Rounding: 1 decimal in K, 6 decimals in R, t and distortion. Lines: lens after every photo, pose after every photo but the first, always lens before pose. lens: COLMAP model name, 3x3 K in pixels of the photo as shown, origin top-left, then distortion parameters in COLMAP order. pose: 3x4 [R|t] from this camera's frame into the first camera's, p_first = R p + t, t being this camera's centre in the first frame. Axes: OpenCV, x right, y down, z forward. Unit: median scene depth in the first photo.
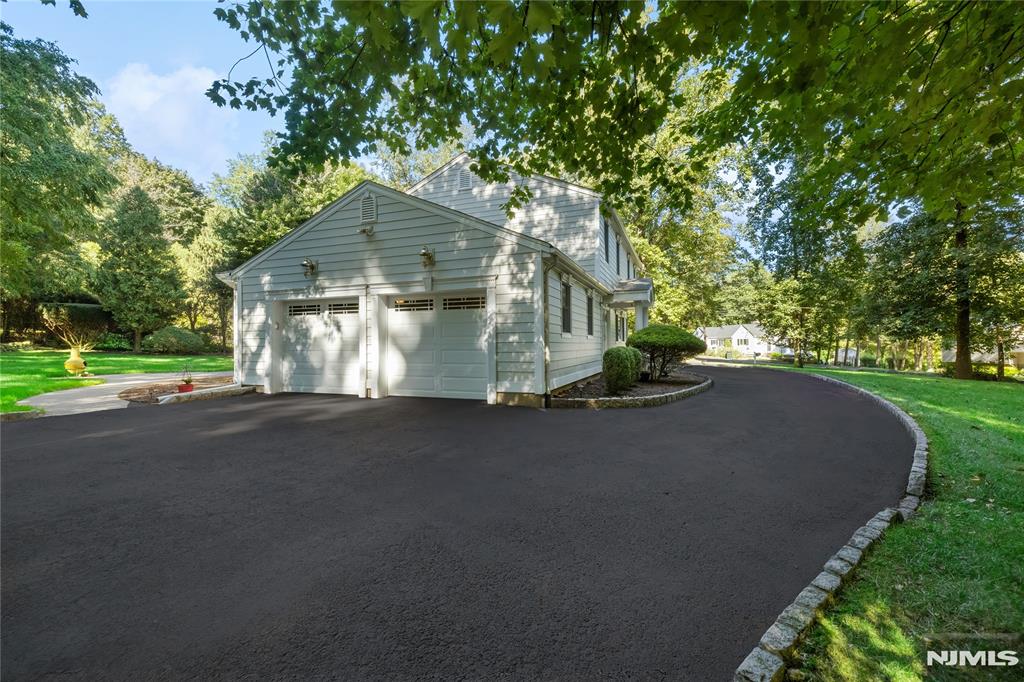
lens RADIAL K [[460.6, 0, 511.5], [0, 460.6, 339.4], [0, 0, 1]] dist [0.001324, 0.000175]
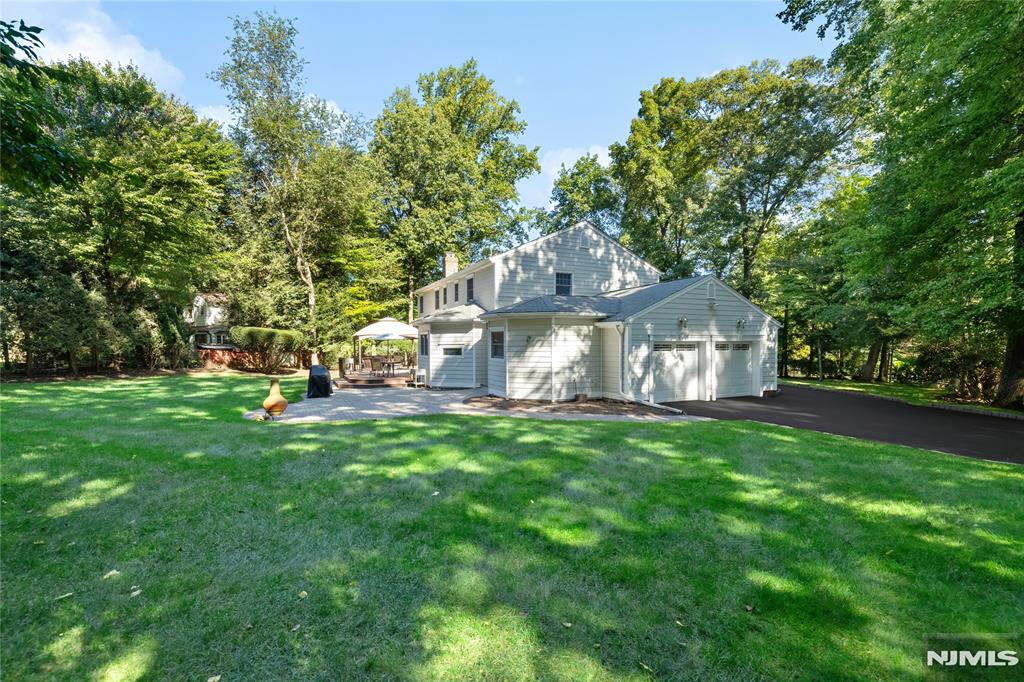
lens RADIAL K [[460.6, 0, 517.0], [0, 460.6, 343.0], [0, 0, 1]] dist [0.001324, 0.000175]
pose [[0.667153, 0.001999, 0.744918, -1.985150], [-0.016956, 0.999778, 0.012503, -0.094987], [-0.744727, -0.020972, 0.667039, 0.377073]]
